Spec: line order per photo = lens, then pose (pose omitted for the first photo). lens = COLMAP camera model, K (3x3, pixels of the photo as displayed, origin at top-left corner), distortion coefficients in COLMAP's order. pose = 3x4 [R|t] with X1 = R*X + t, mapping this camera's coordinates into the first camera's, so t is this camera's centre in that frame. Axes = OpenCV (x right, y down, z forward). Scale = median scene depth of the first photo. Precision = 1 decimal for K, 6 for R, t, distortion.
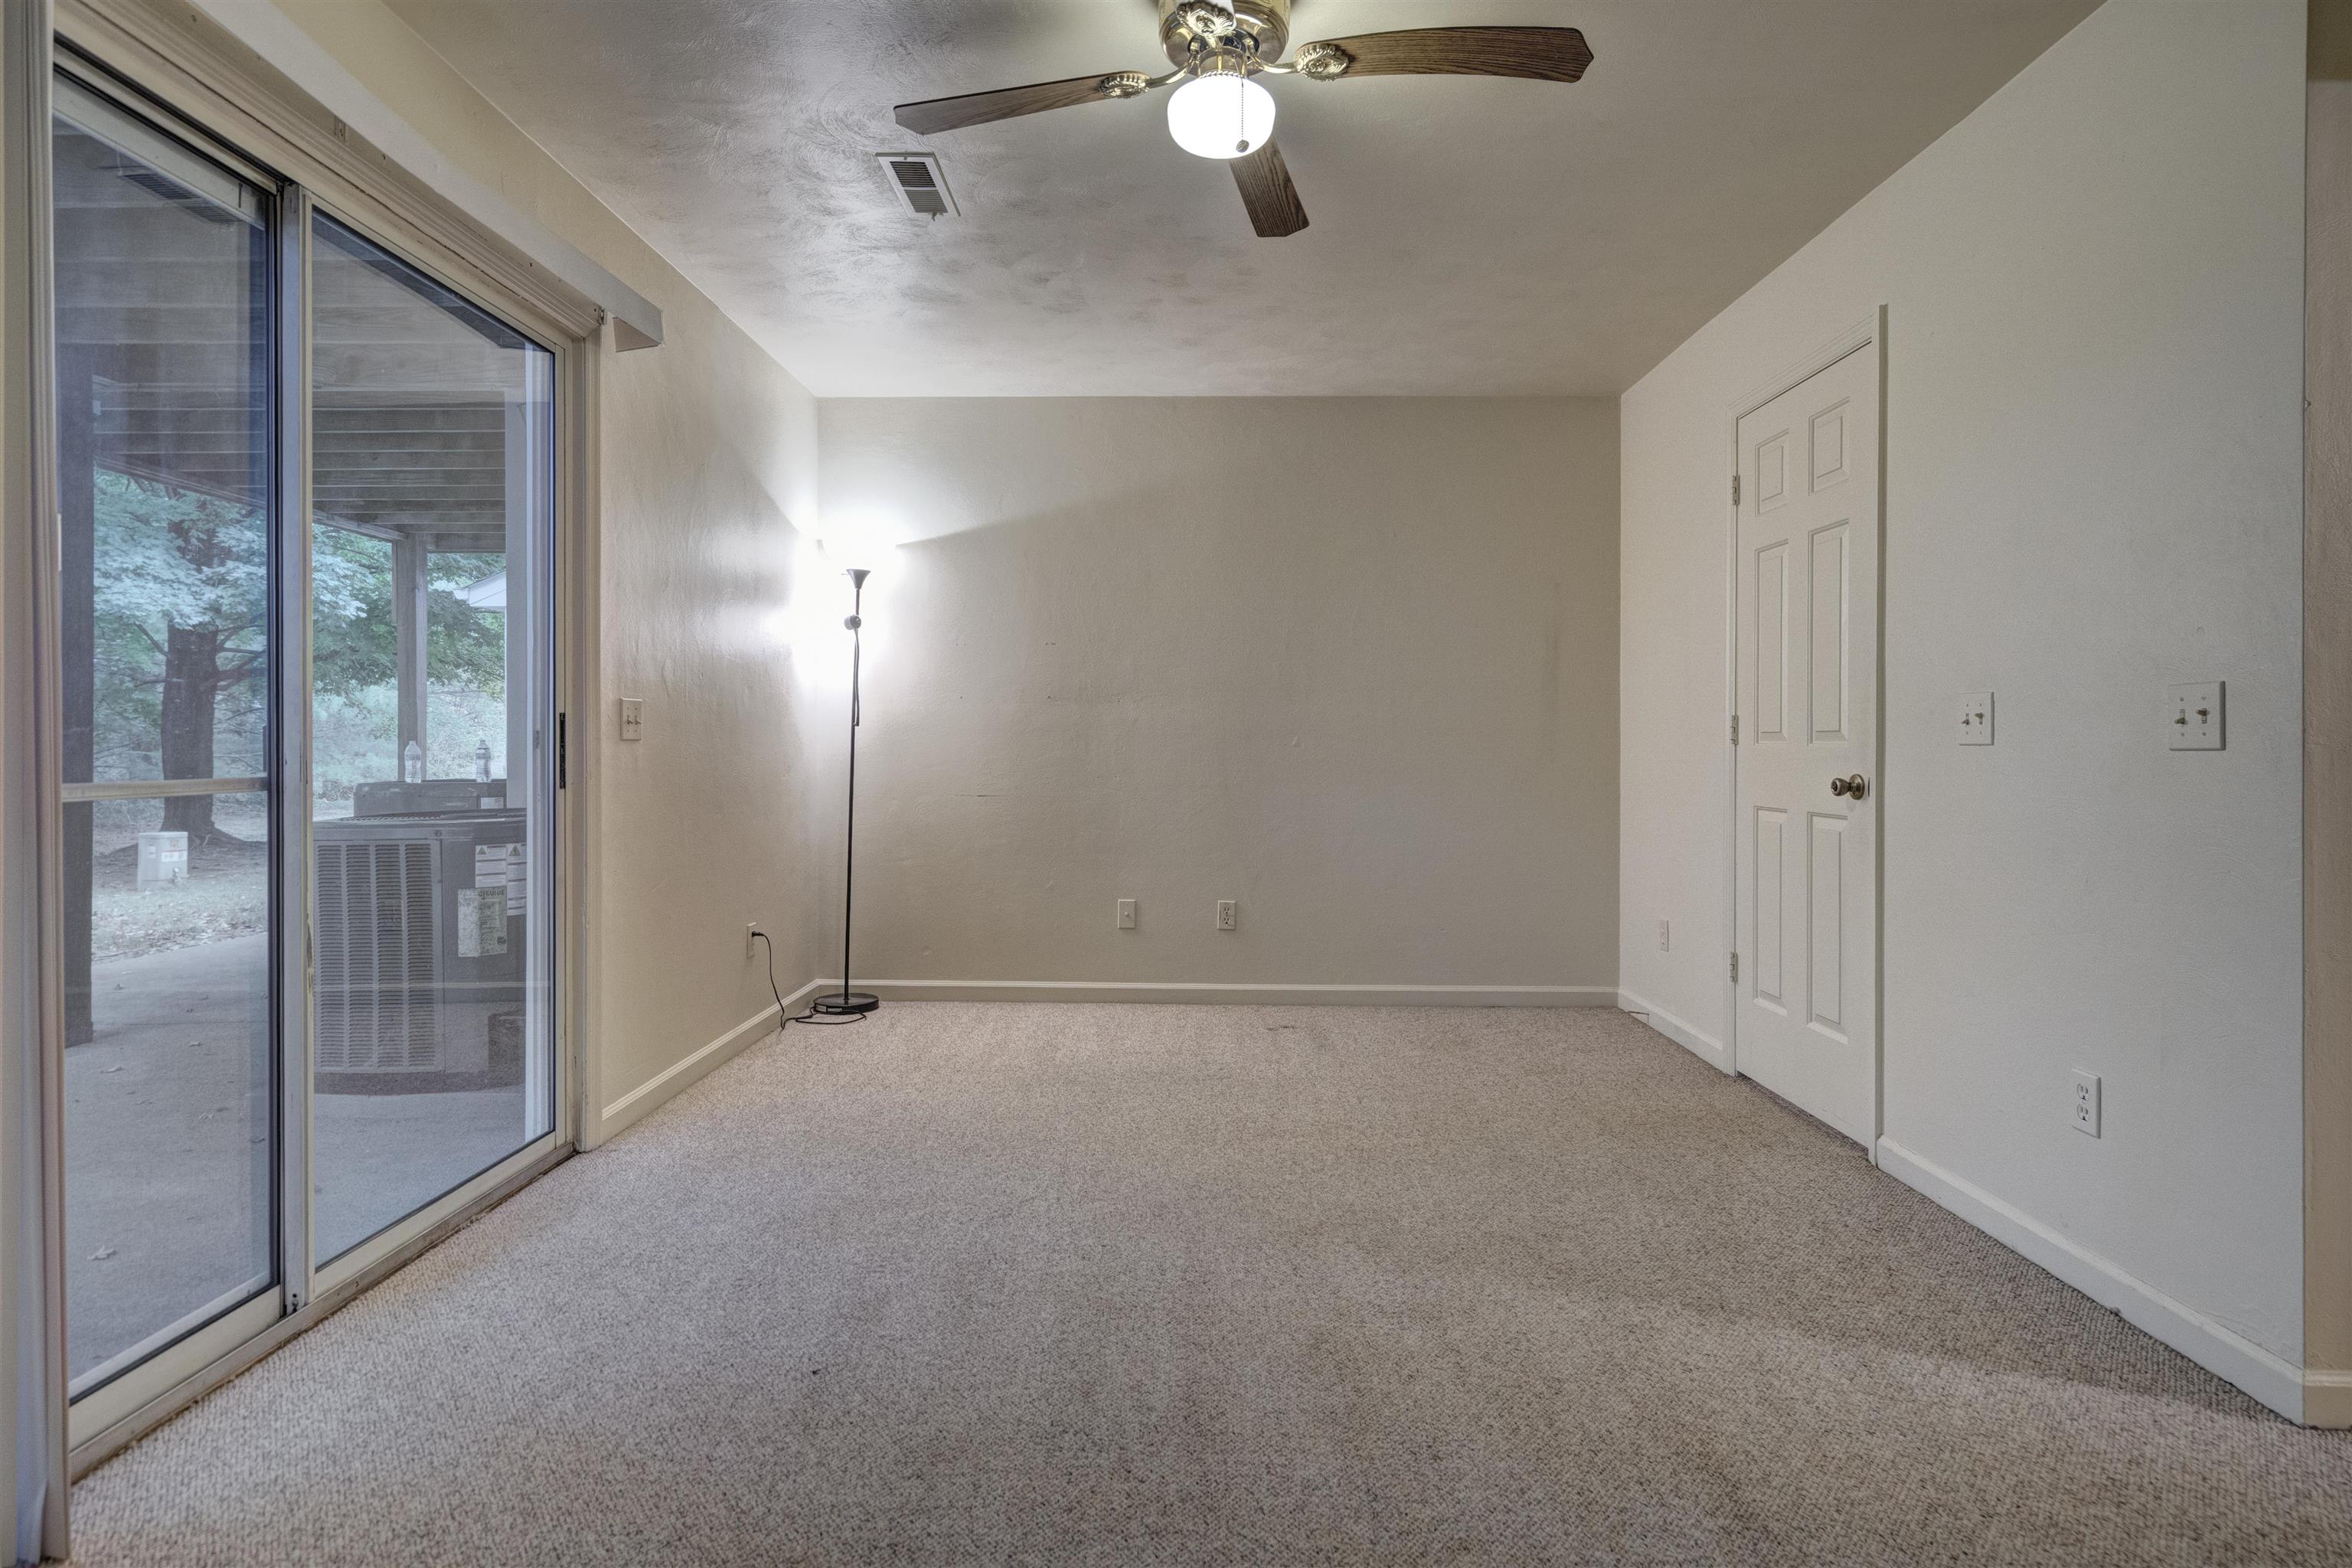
lens RADIAL K [[1202.7, 0, 1182.0], [0, 1202.7, 739.6], [0, 0, 1]] dist [-0.001535, 0.003424]
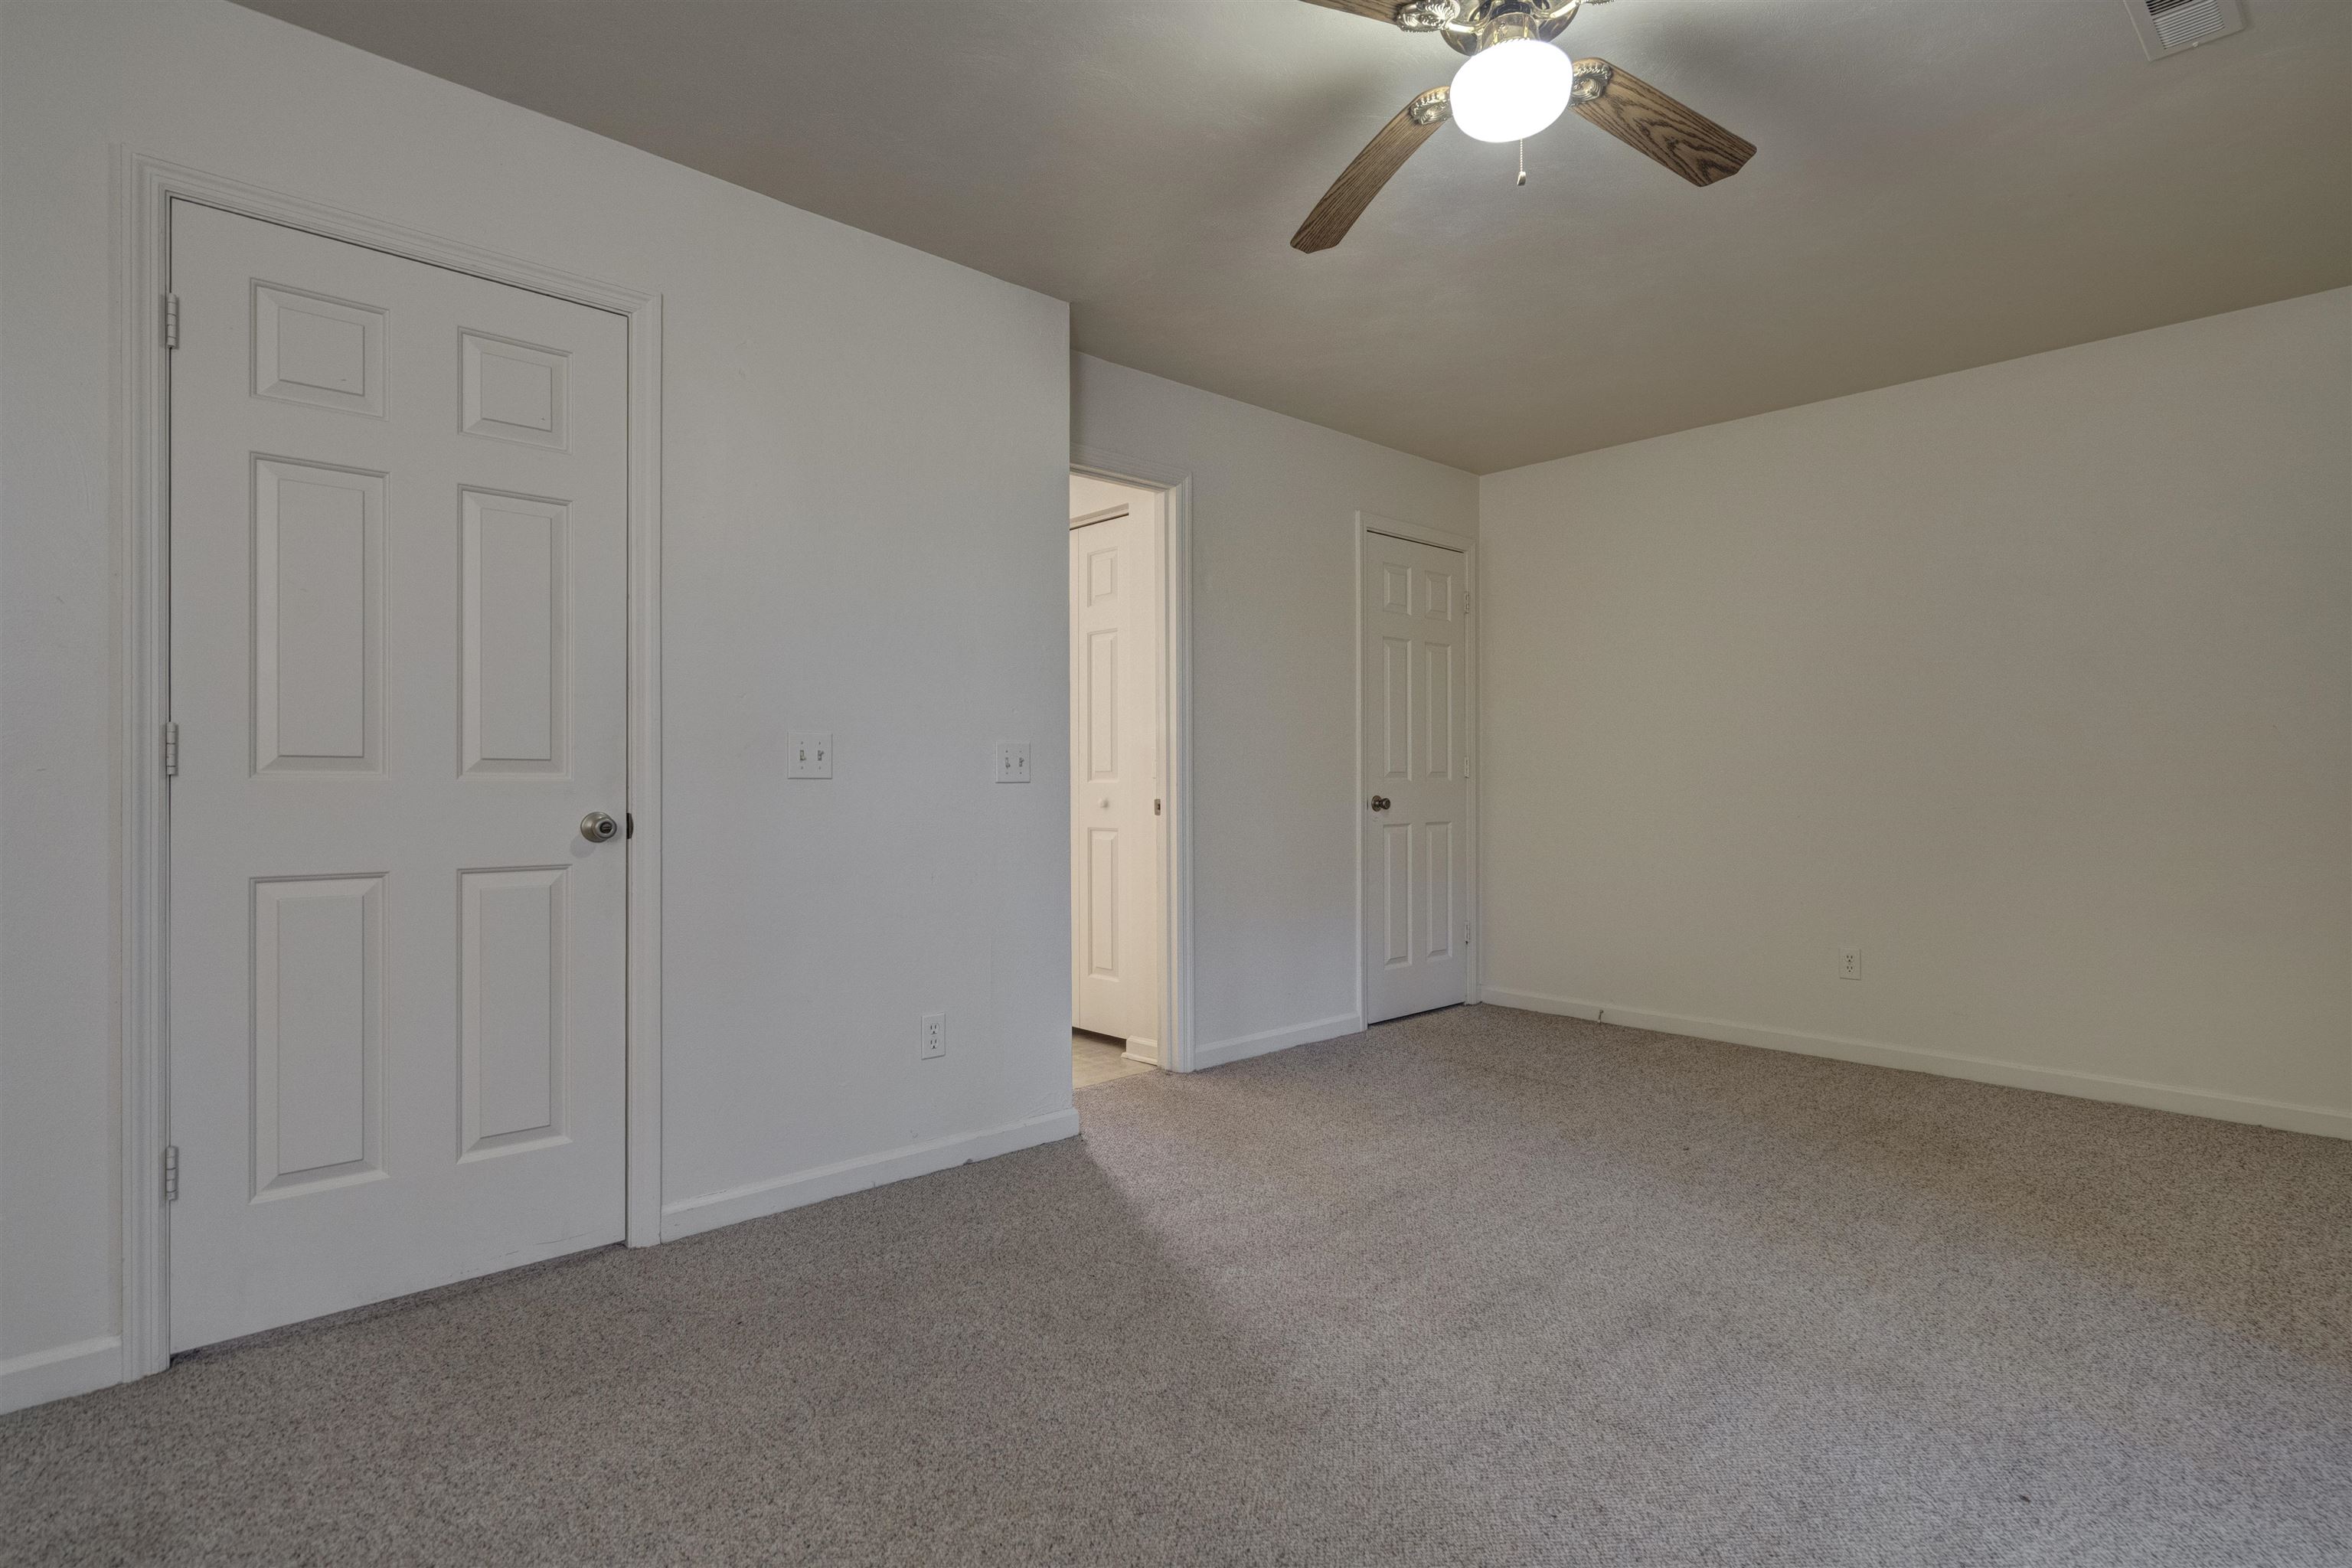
lens RADIAL K [[1158.9, 0, 1183.9], [0, 1158.9, 767.4], [0, 0, 1]] dist [0.002301, 0.000722]
pose [[-0.670736, 0.006402, 0.741669, -0.349942], [-0.002643, 0.999936, -0.011022, 0.005427], [-0.741692, -0.009353, -0.670676, 1.349369]]
